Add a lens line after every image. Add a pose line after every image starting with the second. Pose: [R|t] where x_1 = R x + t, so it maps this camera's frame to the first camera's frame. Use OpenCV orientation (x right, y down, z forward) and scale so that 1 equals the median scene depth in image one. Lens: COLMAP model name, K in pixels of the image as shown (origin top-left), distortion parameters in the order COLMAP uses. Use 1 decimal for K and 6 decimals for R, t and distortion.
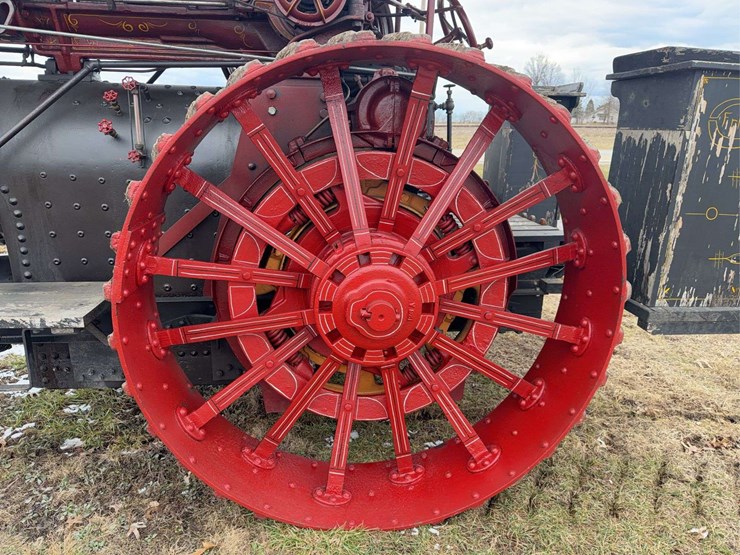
lens RADIAL K [[505.7, 0, 371.7], [0, 505.7, 272.9], [0, 0, 1]] dist [0.057551, -0.077694]
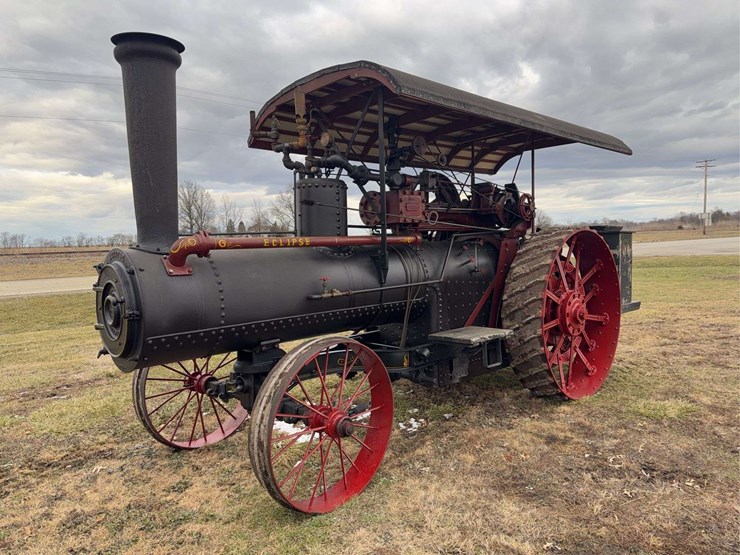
lens RADIAL K [[514.7, 0, 362.6], [0, 514.7, 270.0], [0, 0, 1]] dist [0.004560, -0.007095]
pose [[0.813726, -0.070785, 0.576922, -2.491431], [0.203039, 0.964647, -0.168022, 0.071967], [-0.544633, 0.253861, 0.799331, -0.713669]]
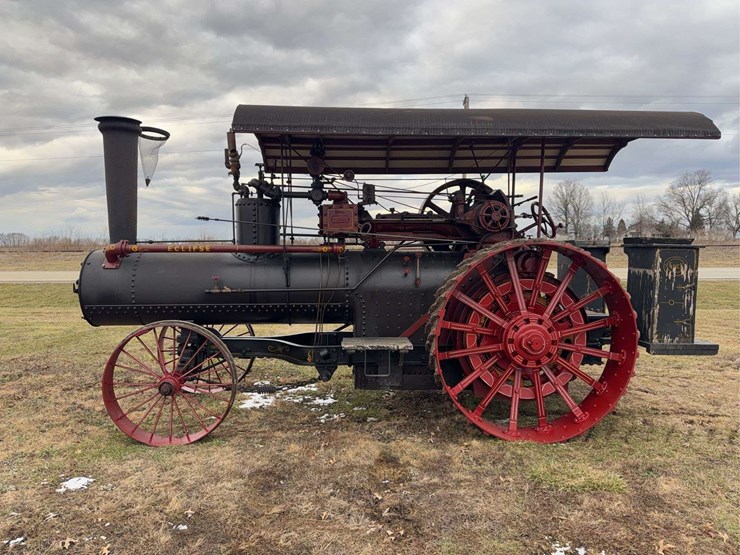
lens RADIAL K [[505.9, 0, 370.0], [0, 505.9, 277.5], [0, 0, 1]] dist [0.052742, -0.068098]
pose [[0.997223, -0.015233, -0.072903, -0.553181], [-0.001351, 0.974997, -0.222214, 0.295243], [0.074465, 0.221696, 0.972269, -1.419860]]
